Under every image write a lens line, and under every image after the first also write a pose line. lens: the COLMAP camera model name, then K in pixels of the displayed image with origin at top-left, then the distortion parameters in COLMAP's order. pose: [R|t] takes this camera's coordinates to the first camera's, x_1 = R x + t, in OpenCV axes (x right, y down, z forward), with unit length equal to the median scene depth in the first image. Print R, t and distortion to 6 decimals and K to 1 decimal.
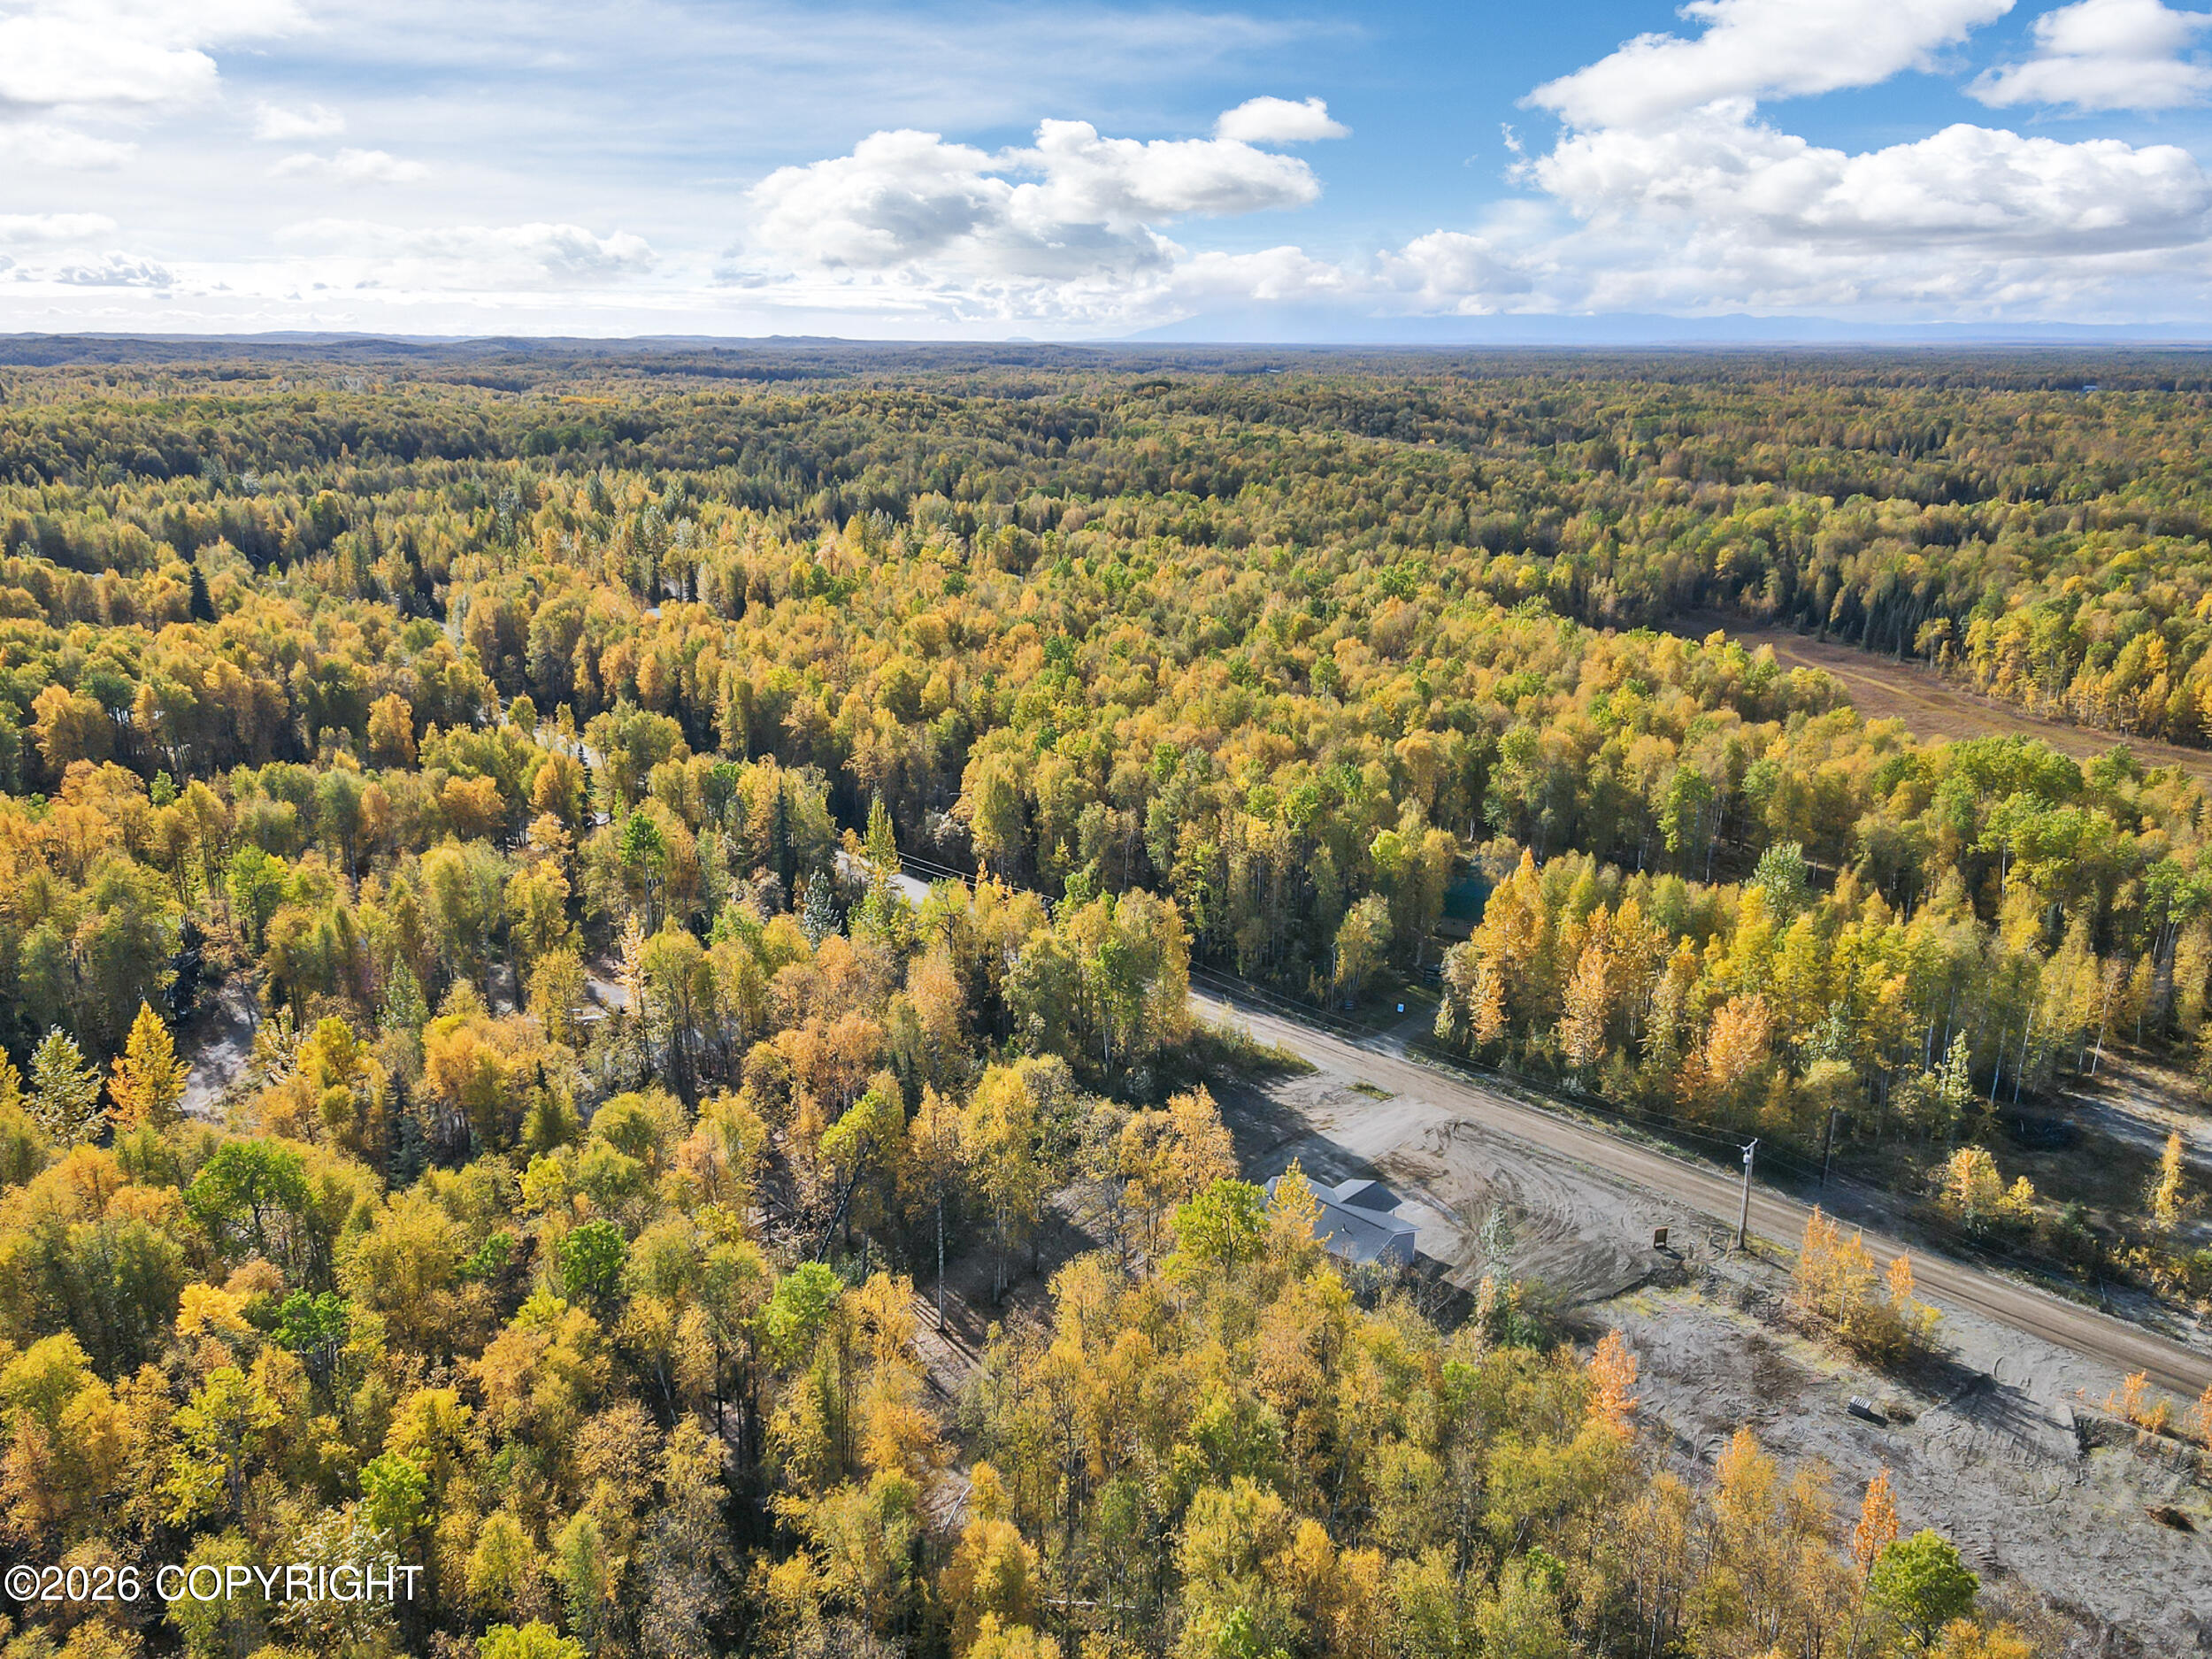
lens RADIAL K [[1605.4, 0, 1114.2], [0, 1605.4, 832.0], [0, 0, 1]] dist [0.029407, 0.004923]
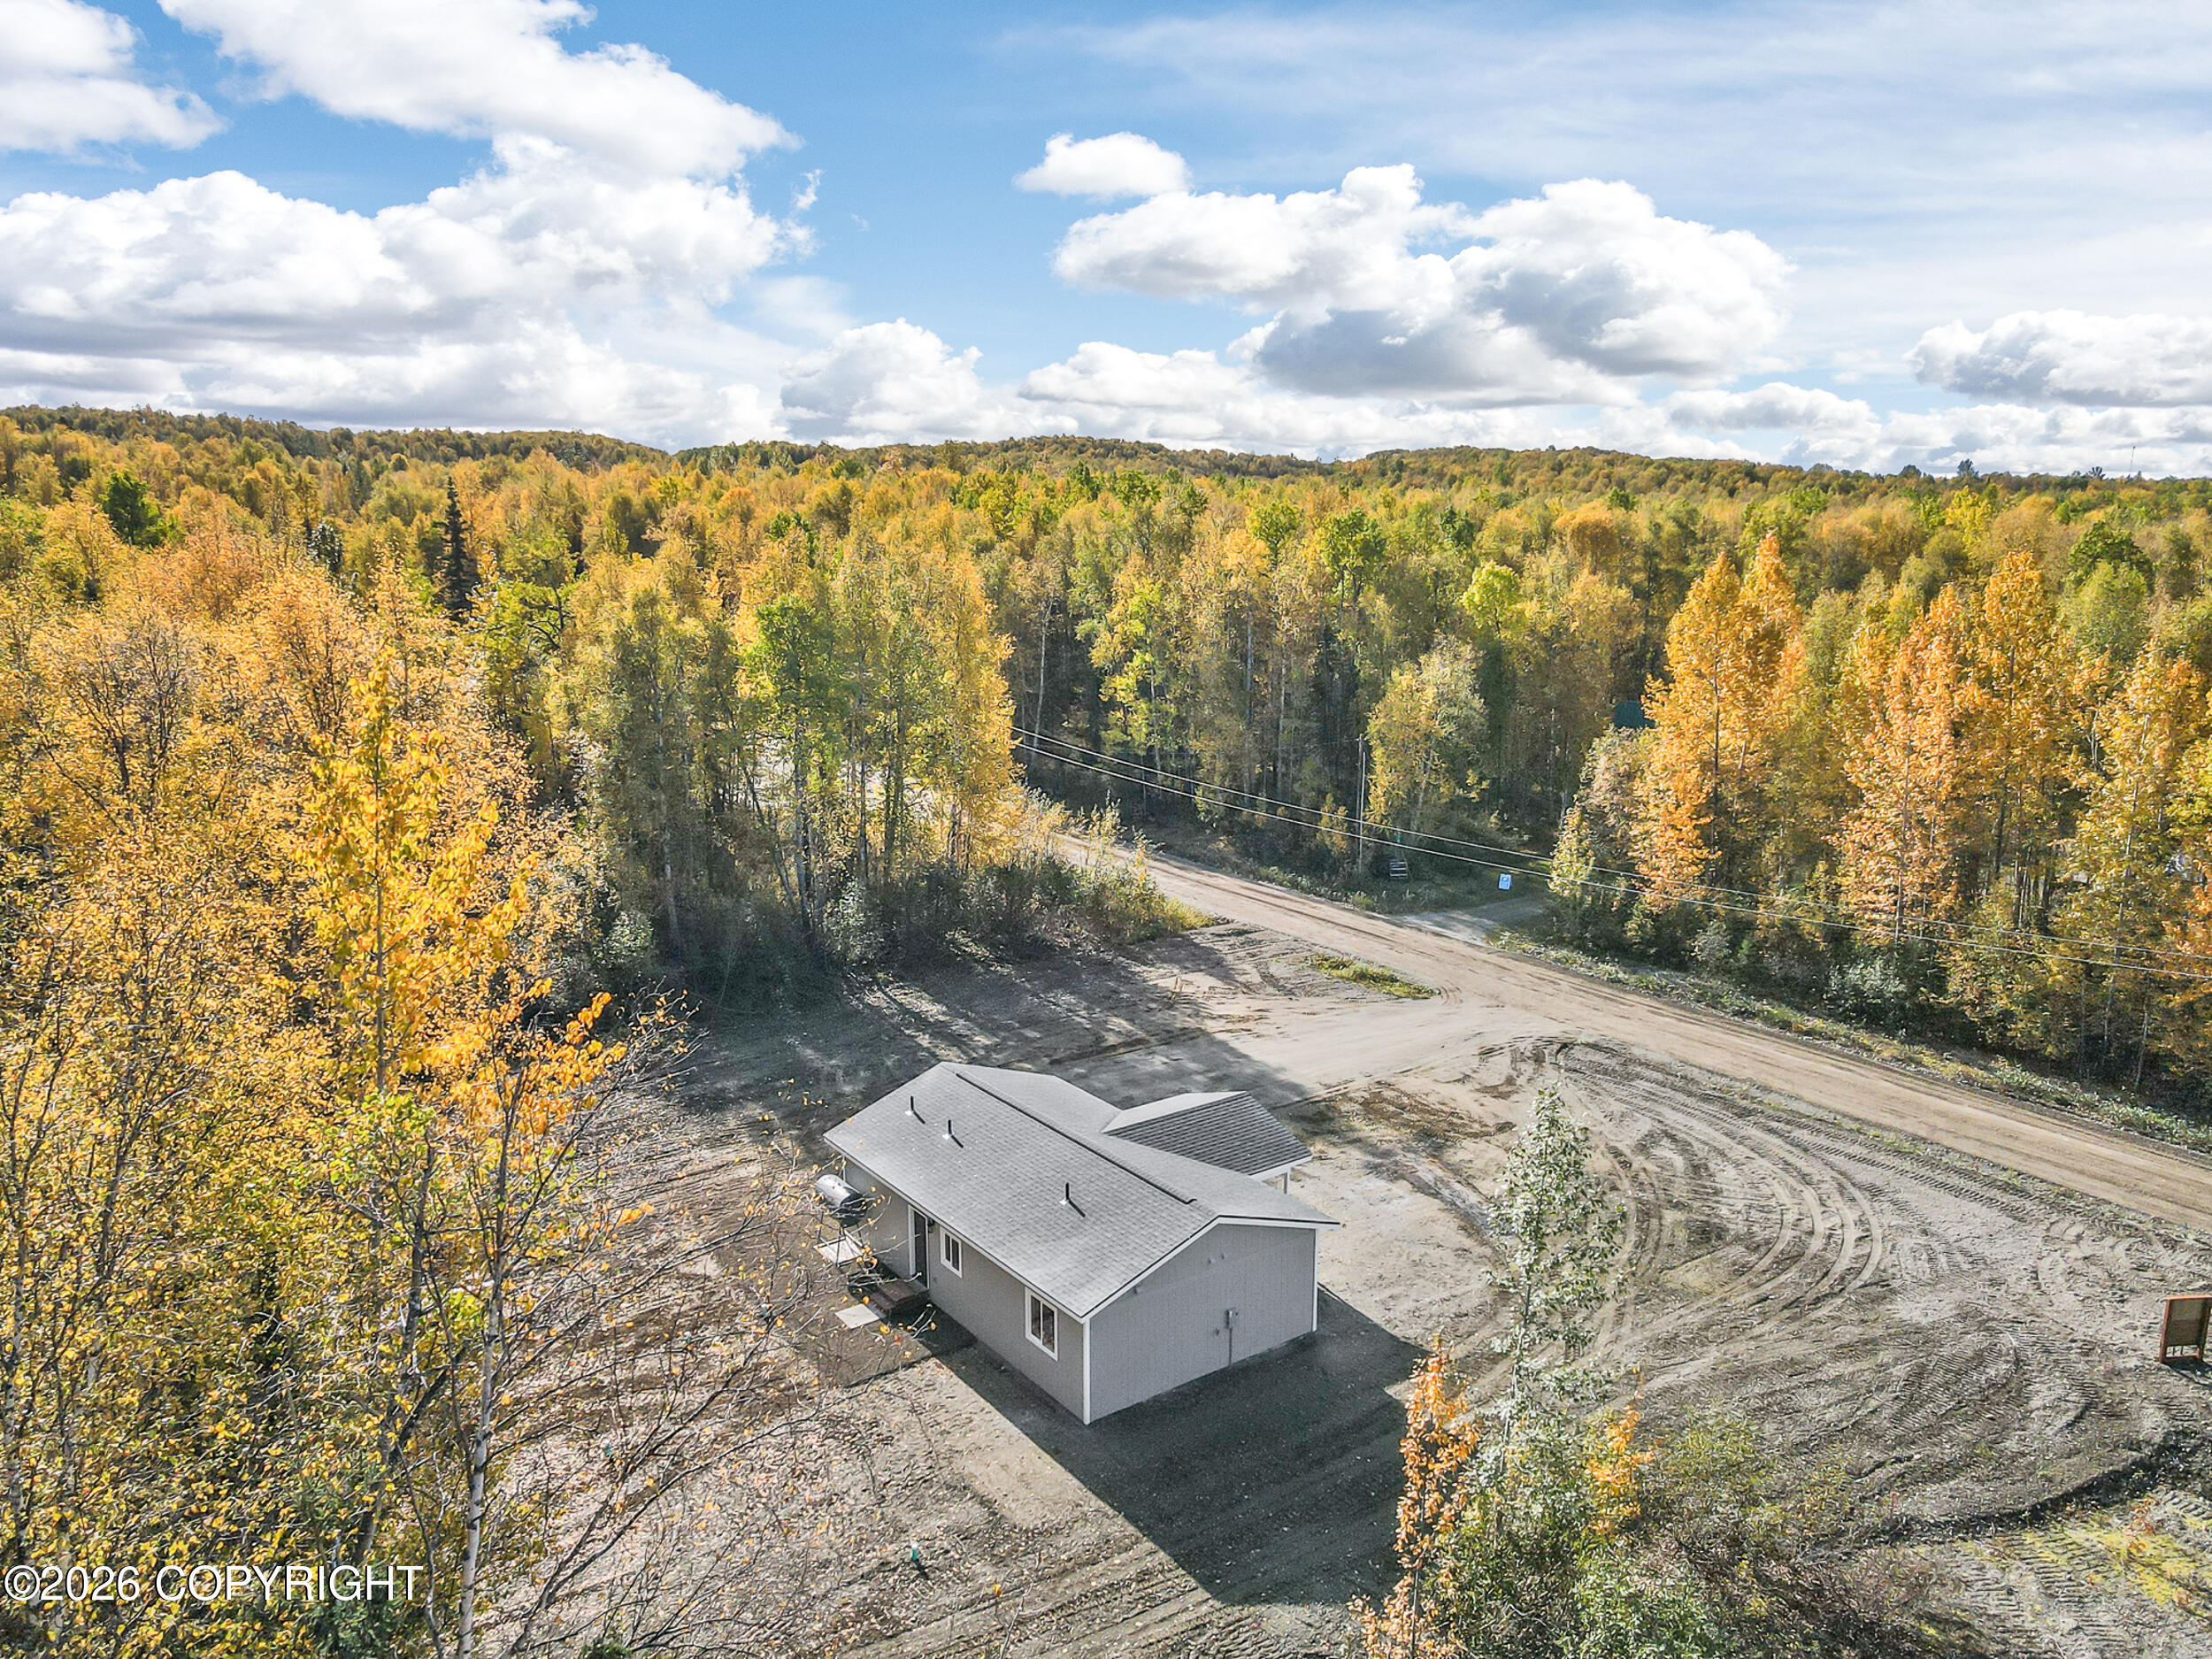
lens RADIAL K [[1605.4, 0, 1095.9], [0, 1605.4, 824.7], [0, 0, 1]] dist [0.029407, 0.004923]
pose [[0.984743, 0.023504, -0.172419, 0.158613], [-0.038959, 0.995463, -0.086811, 0.160830], [0.169596, 0.092204, 0.981191, 0.552775]]
